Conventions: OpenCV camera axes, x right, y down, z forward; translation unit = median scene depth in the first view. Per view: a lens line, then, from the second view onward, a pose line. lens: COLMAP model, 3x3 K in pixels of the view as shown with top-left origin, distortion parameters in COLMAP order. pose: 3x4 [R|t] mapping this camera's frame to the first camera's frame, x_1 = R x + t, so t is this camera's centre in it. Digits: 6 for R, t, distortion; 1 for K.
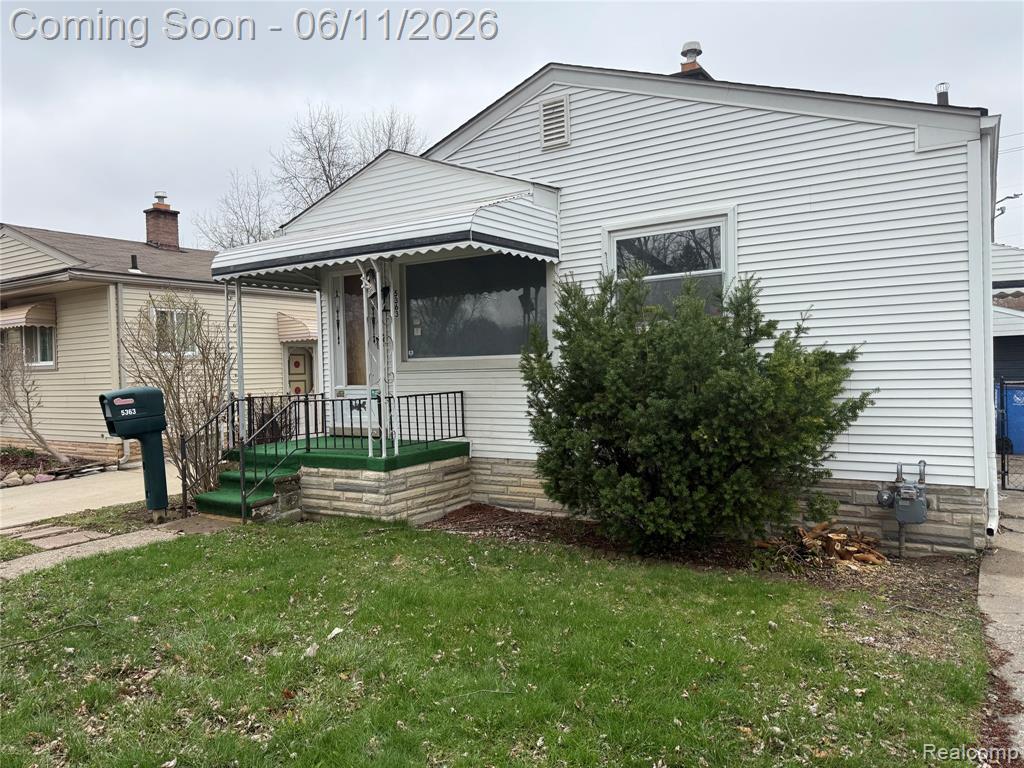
lens RADIAL K [[710.9, 0, 512.0], [0, 710.9, 384.0], [0, 0, 1]] dist [0.074124, -0.096740]
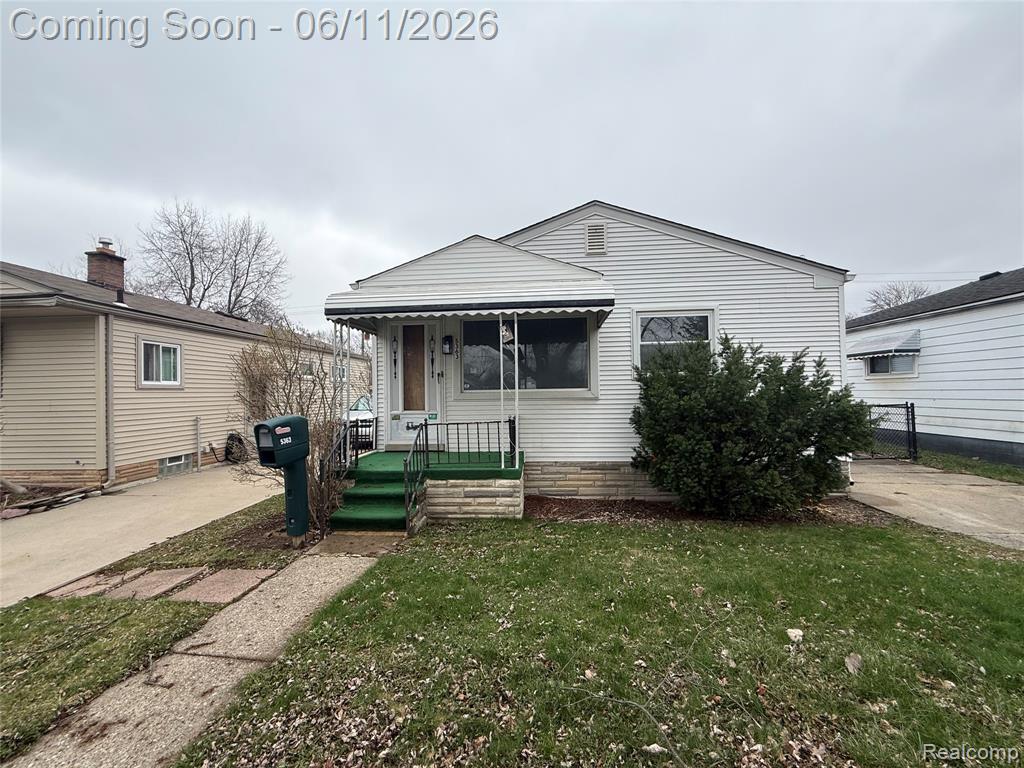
lens RADIAL K [[405.3, 0, 509.1], [0, 405.3, 383.8], [0, 0, 1]] dist [0.001199, -0.000074]
pose [[0.879135, 0.022525, 0.476040, -0.500156], [0.004004, 0.998498, -0.054642, -0.007123], [-0.476556, 0.049944, 0.877724, 0.335854]]
